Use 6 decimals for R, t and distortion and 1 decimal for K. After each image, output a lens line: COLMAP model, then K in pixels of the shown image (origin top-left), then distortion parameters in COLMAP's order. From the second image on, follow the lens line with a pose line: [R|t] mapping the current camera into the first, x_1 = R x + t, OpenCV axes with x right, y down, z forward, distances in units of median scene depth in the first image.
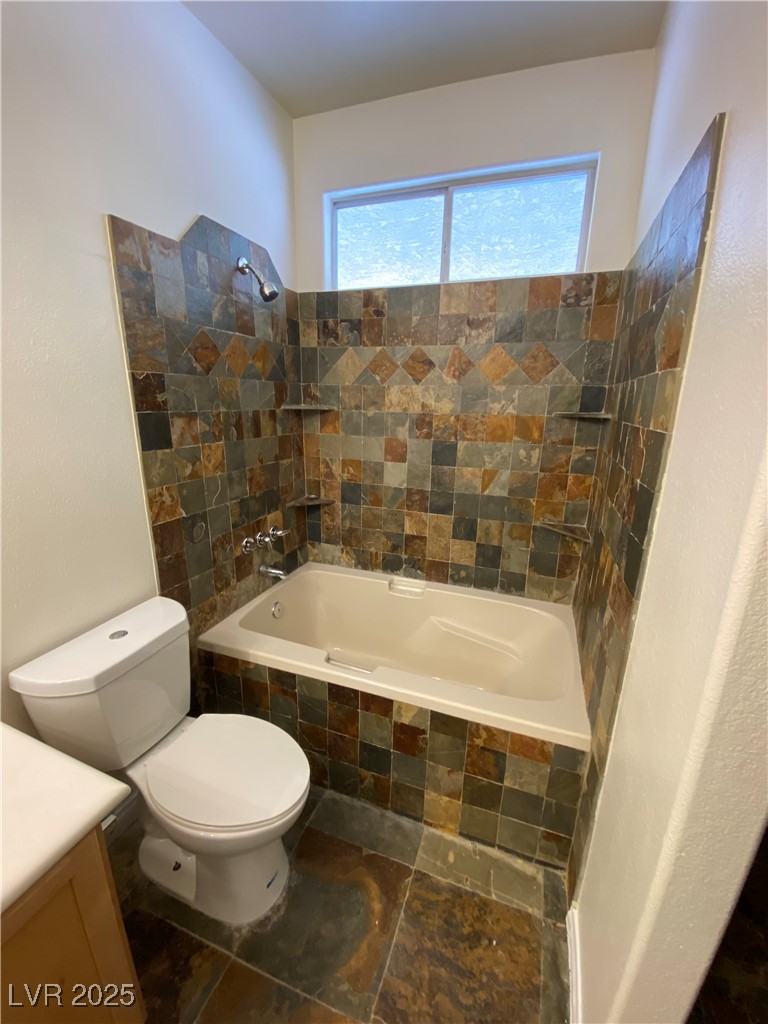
lens RADIAL K [[419.1, 0, 393.7], [0, 419.1, 511.8], [0, 0, 1]] dist [-0.014084, -0.001983]
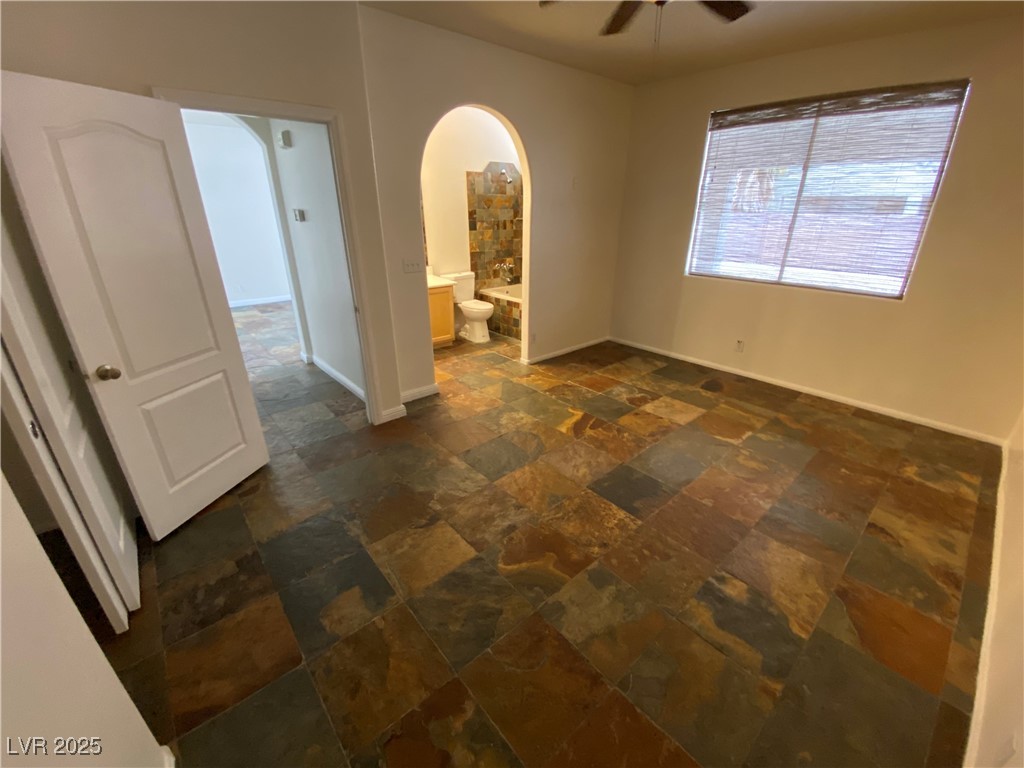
lens RADIAL K [[419.1, 0, 508.2], [0, 419.1, 389.7], [0, 0, 1]] dist [-0.014084, -0.001983]
pose [[0.870832, 0.178490, -0.458032, 1.527585], [-0.114426, 0.979760, 0.164249, 0.541711], [0.478078, -0.090622, 0.873630, -2.049414]]
